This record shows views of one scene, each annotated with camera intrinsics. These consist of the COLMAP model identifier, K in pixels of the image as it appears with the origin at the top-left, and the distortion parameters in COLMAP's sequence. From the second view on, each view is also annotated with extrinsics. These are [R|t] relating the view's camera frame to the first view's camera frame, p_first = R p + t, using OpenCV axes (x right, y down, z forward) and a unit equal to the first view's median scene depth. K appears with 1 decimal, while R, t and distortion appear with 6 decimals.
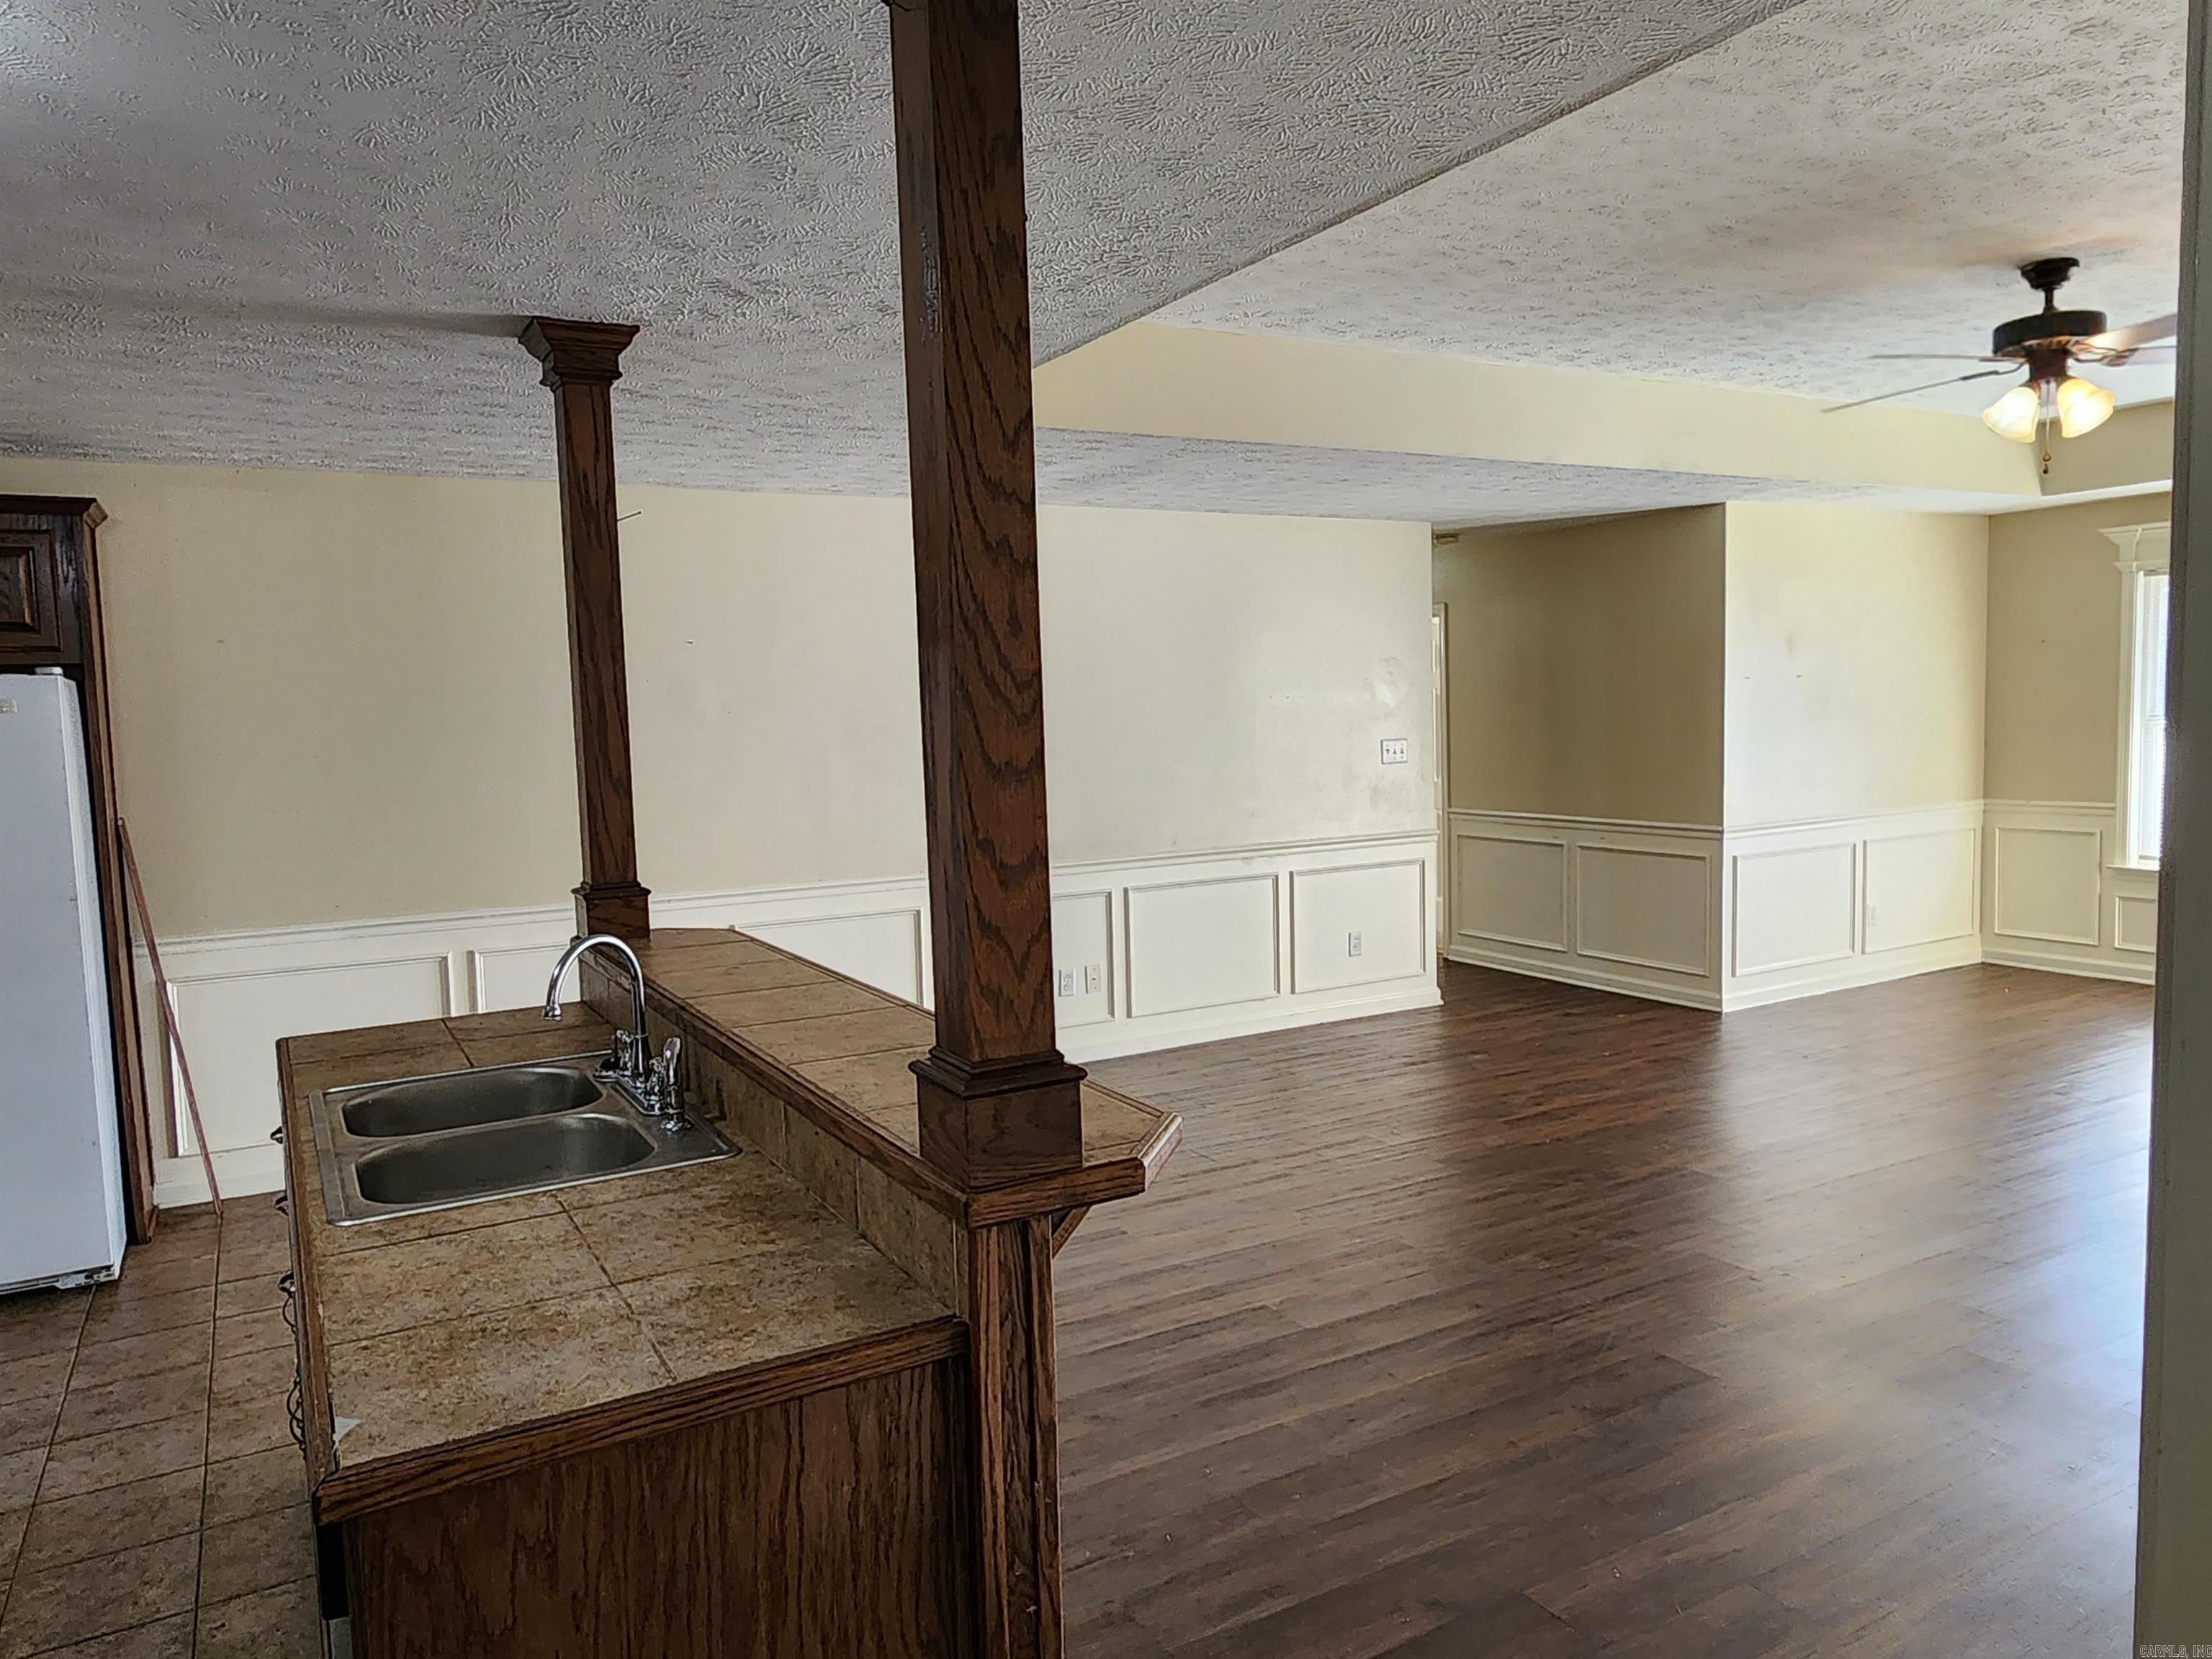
lens RADIAL K [[1485.5, 0, 1098.2], [0, 1485.5, 830.3], [0, 0, 1]] dist [0.003225, -0.002993]
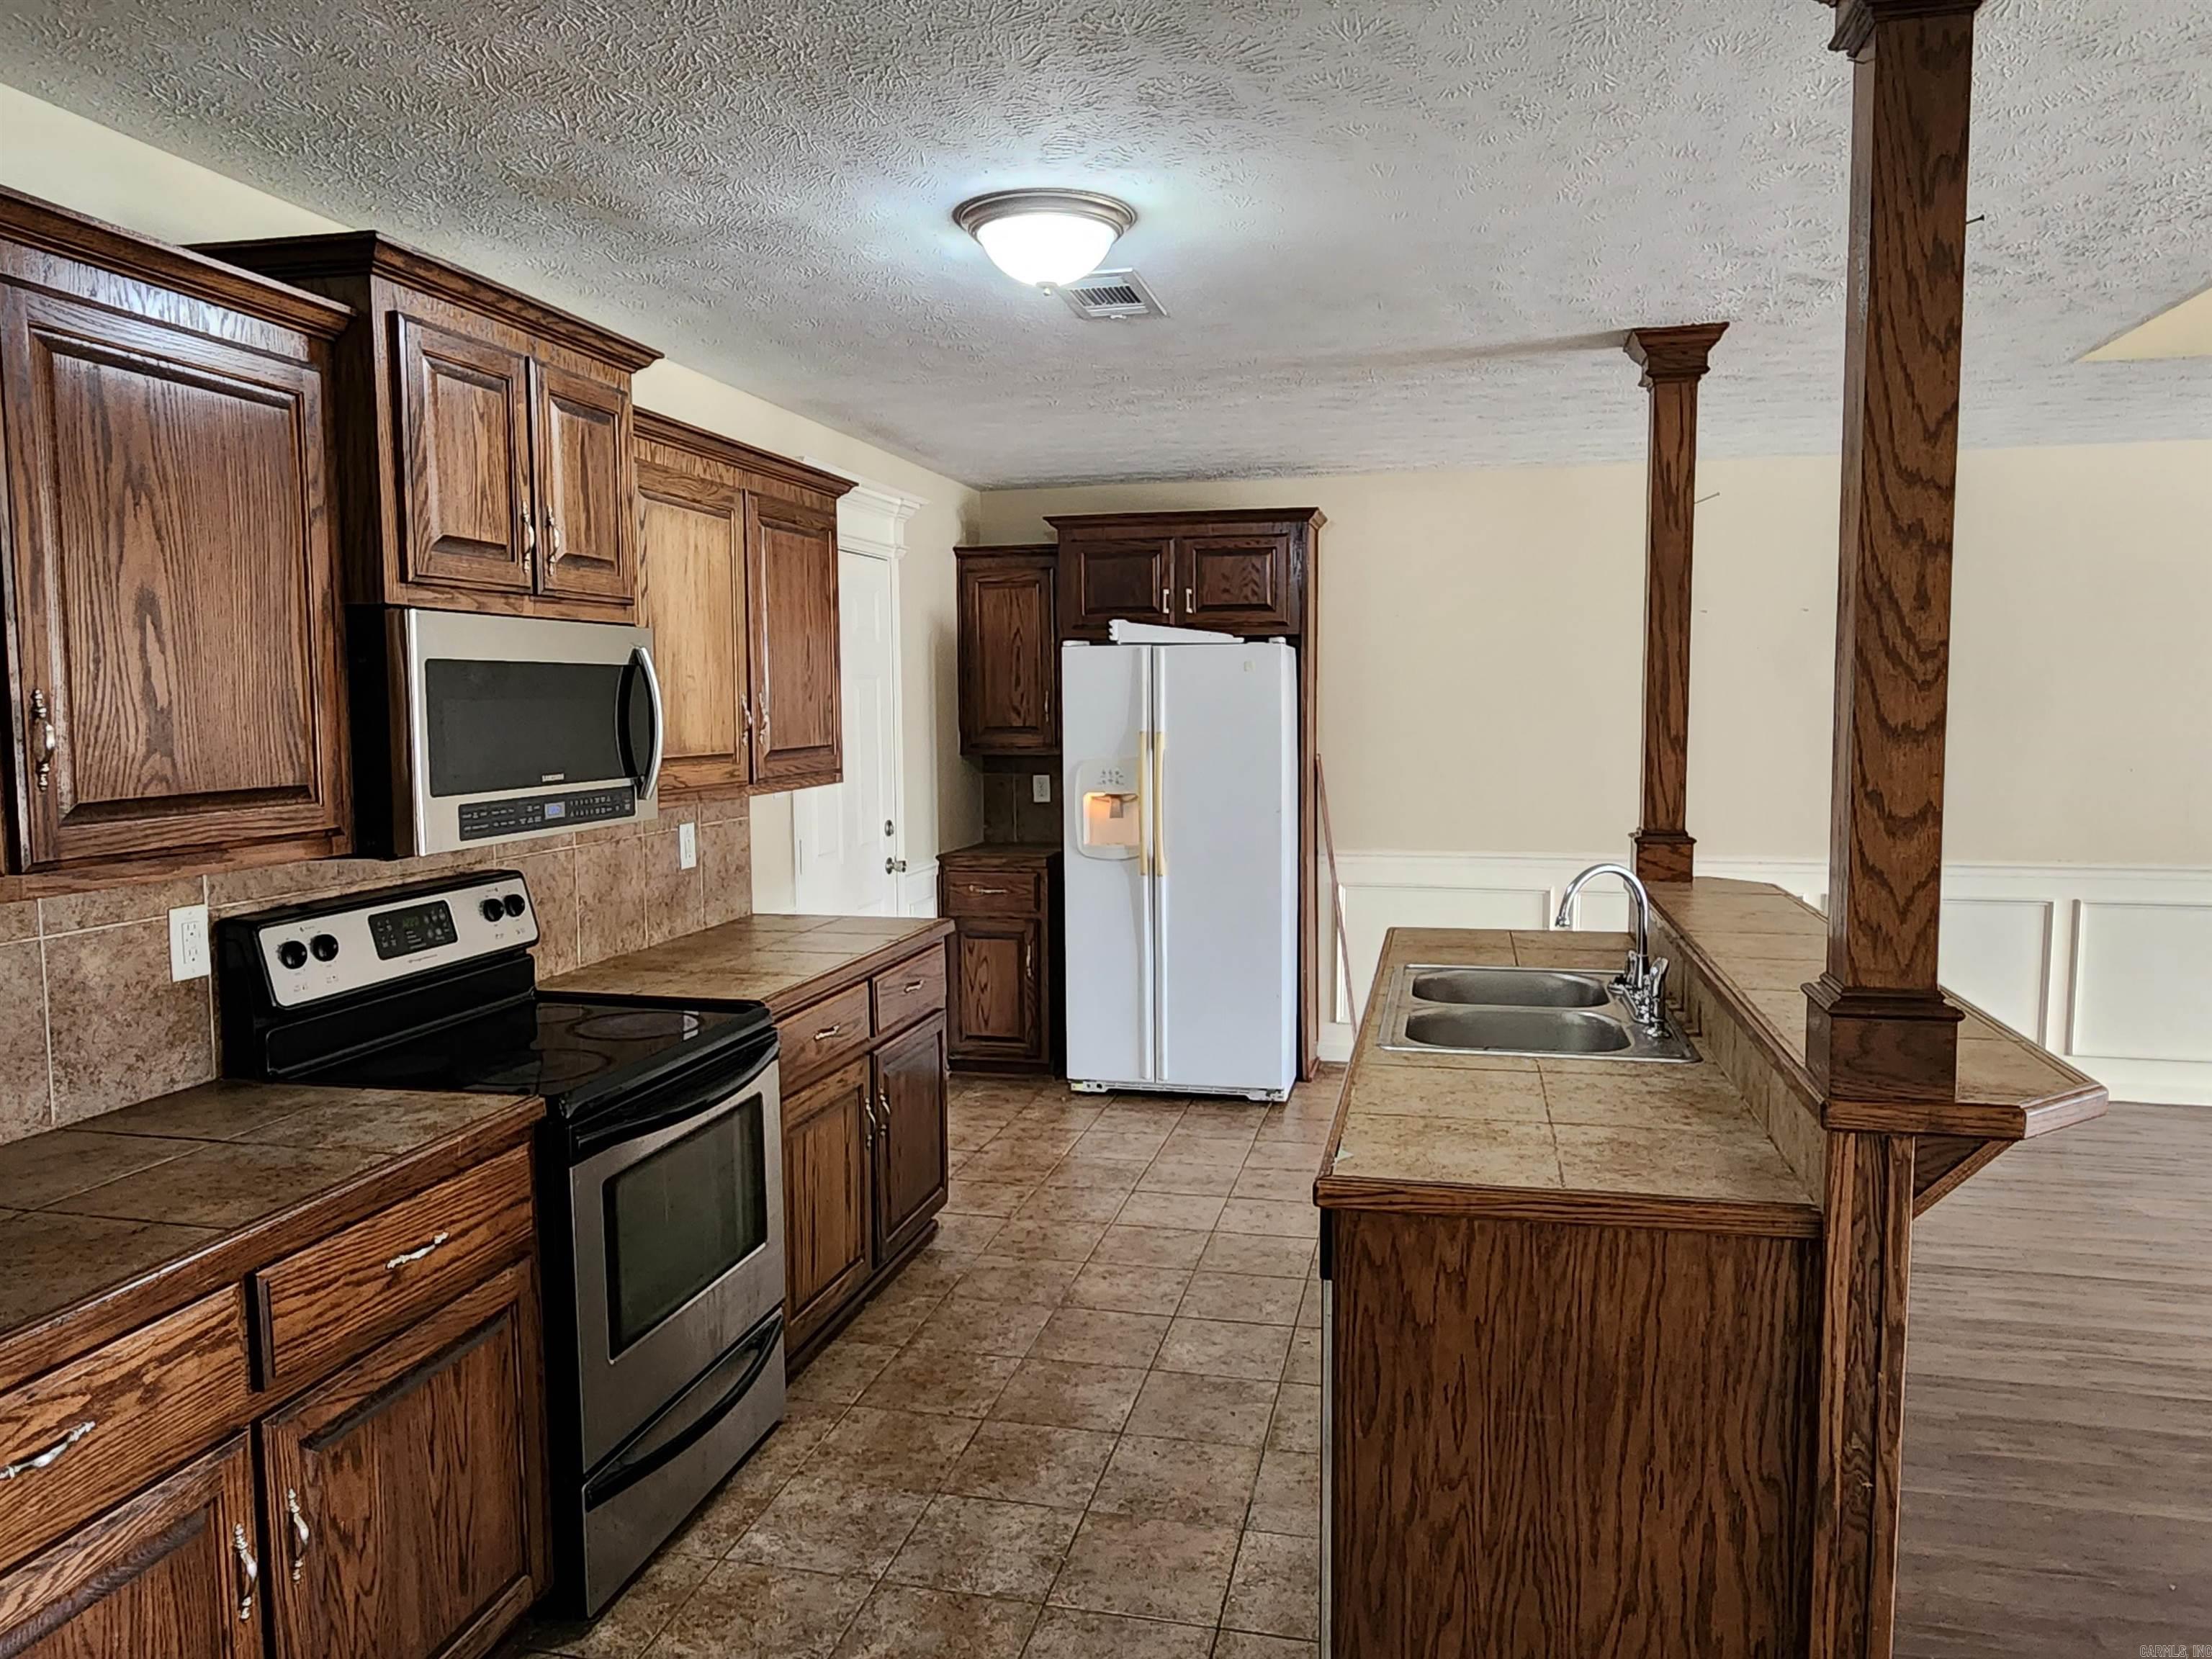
lens RADIAL K [[1485.5, 0, 1107.0], [0, 1485.5, 827.8], [0, 0, 1]] dist [0.003225, -0.002993]
pose [[0.732562, 0.083860, -0.675515, 0.252950], [-0.069846, 0.996405, 0.047952, 0.019481], [0.677107, 0.012054, 0.735785, -0.215777]]
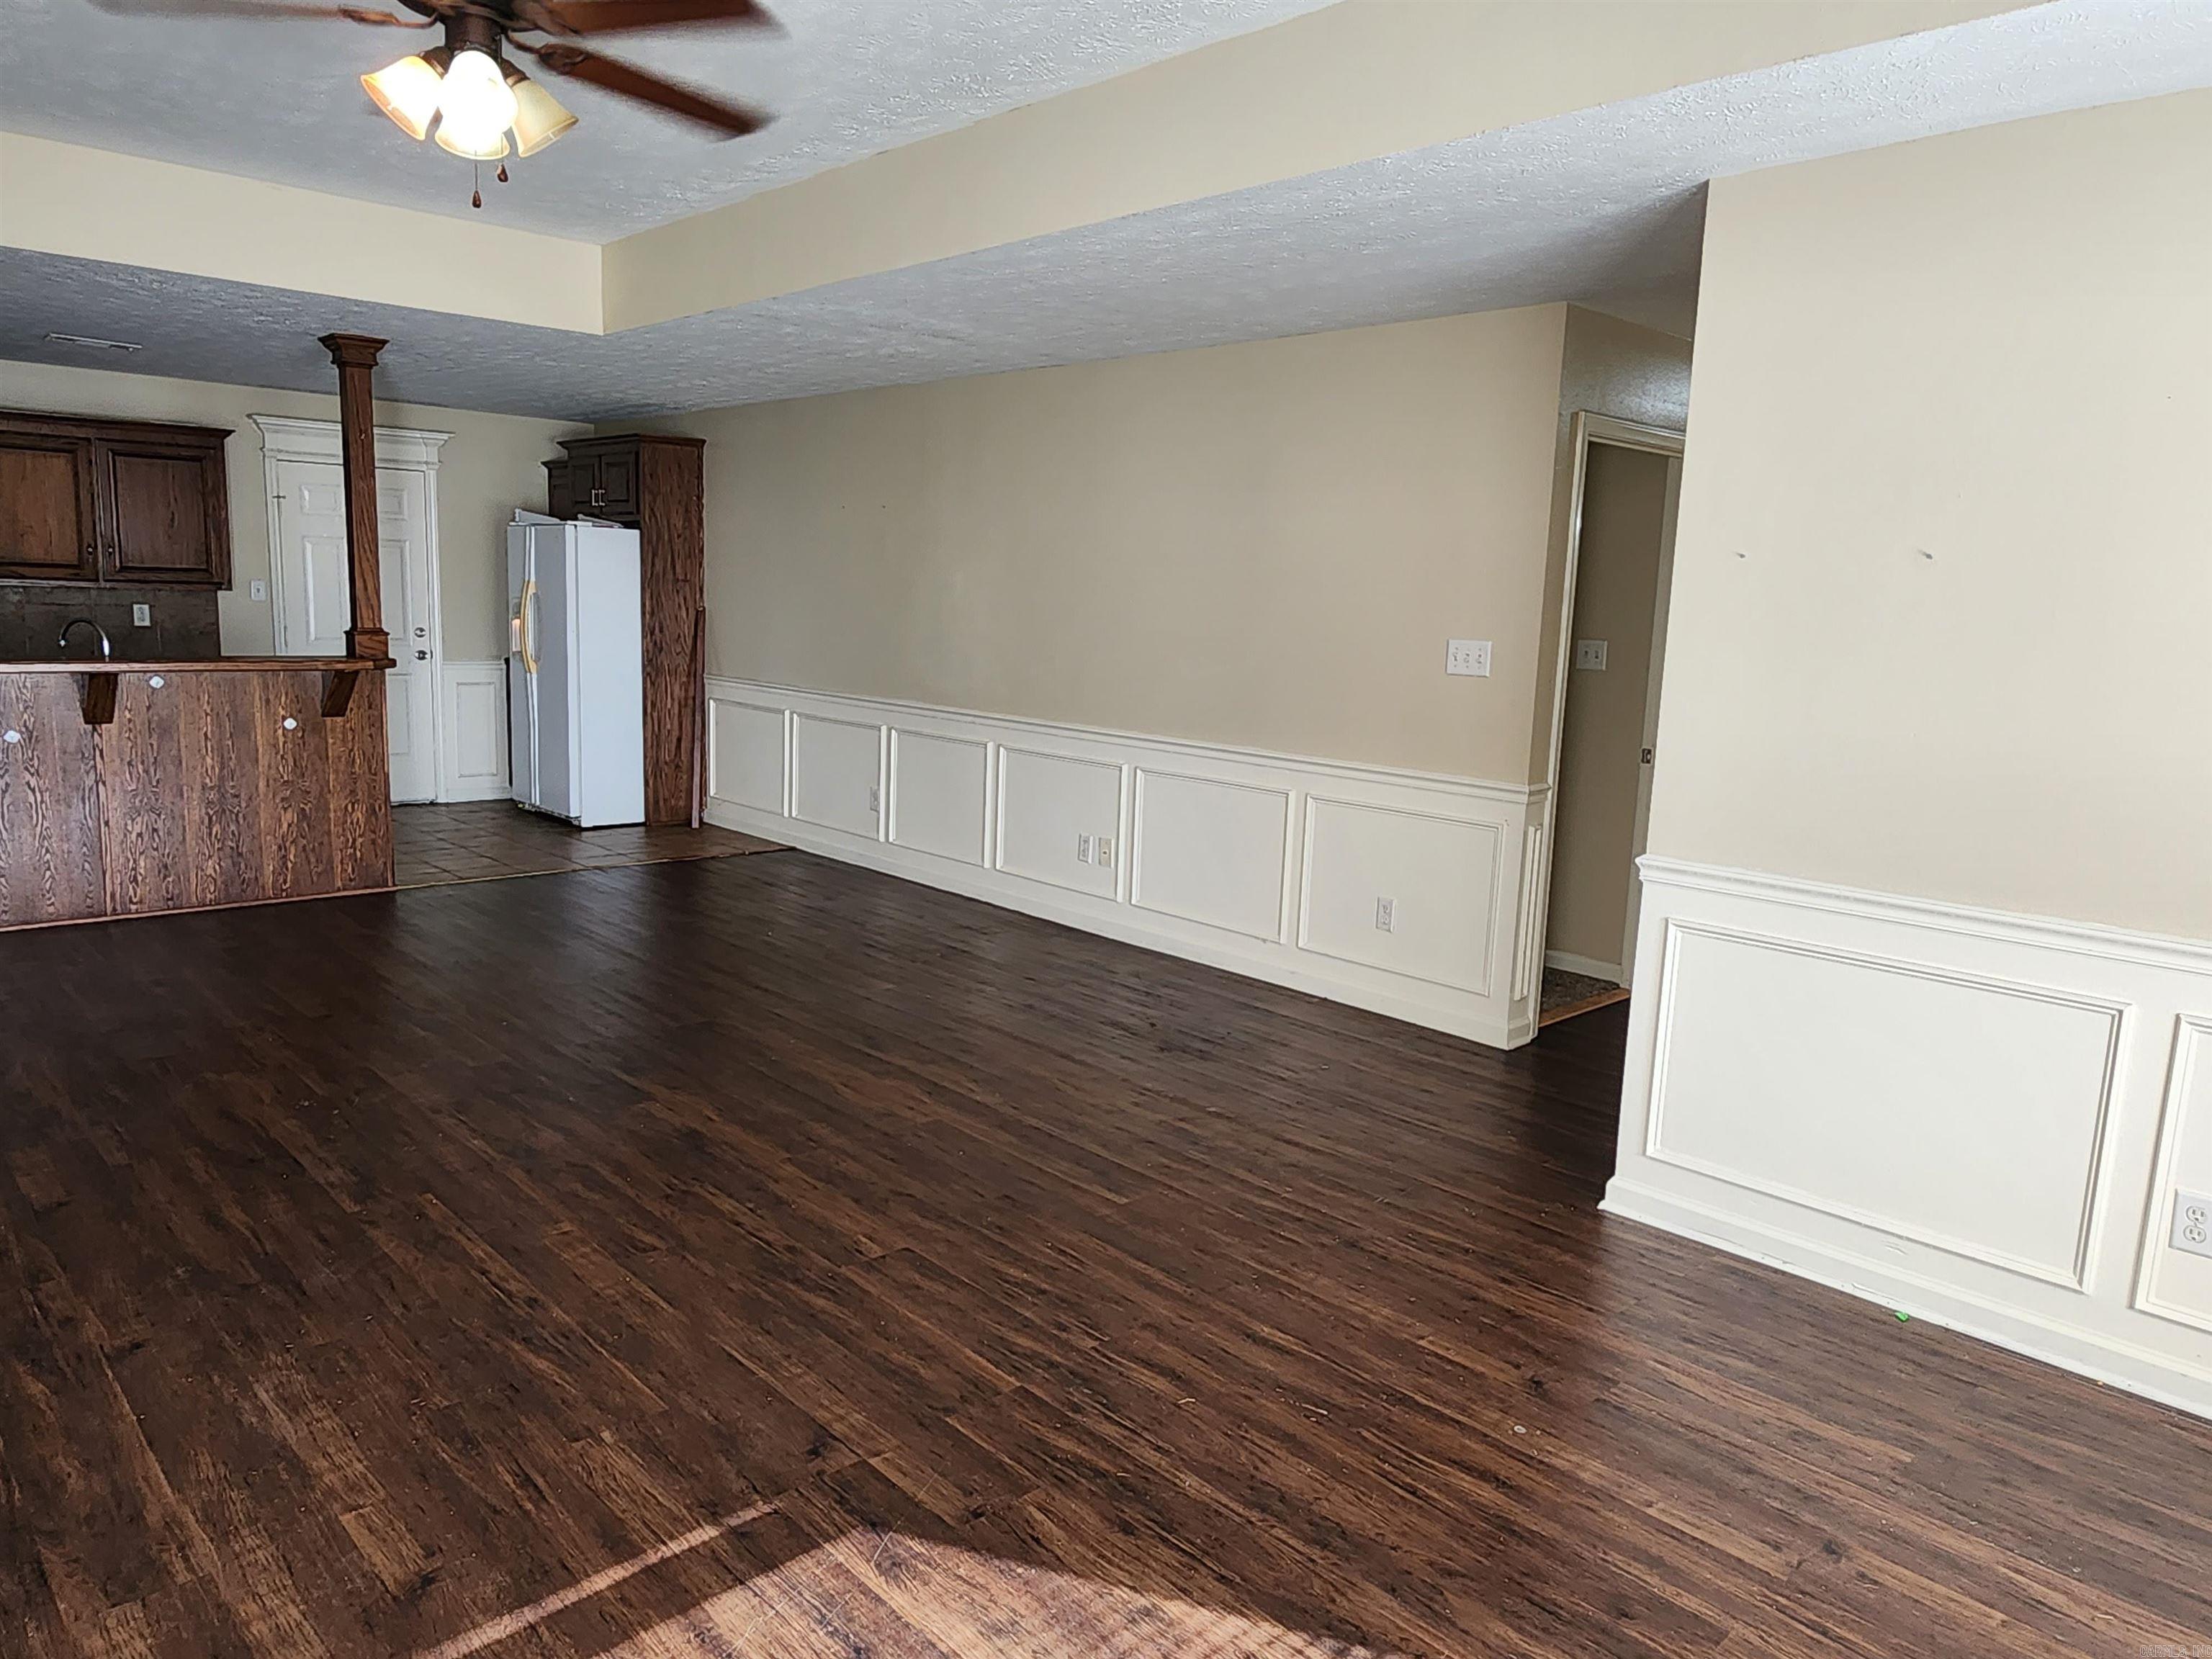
lens RADIAL K [[1485.5, 0, 1102.3], [0, 1485.5, 828.2], [0, 0, 1]] dist [0.003225, -0.002993]
pose [[0.211756, 0.186293, -0.959403, 3.612991], [-0.118619, 0.979306, 0.163977, -0.278231], [0.970097, 0.079080, 0.229472, 3.068557]]
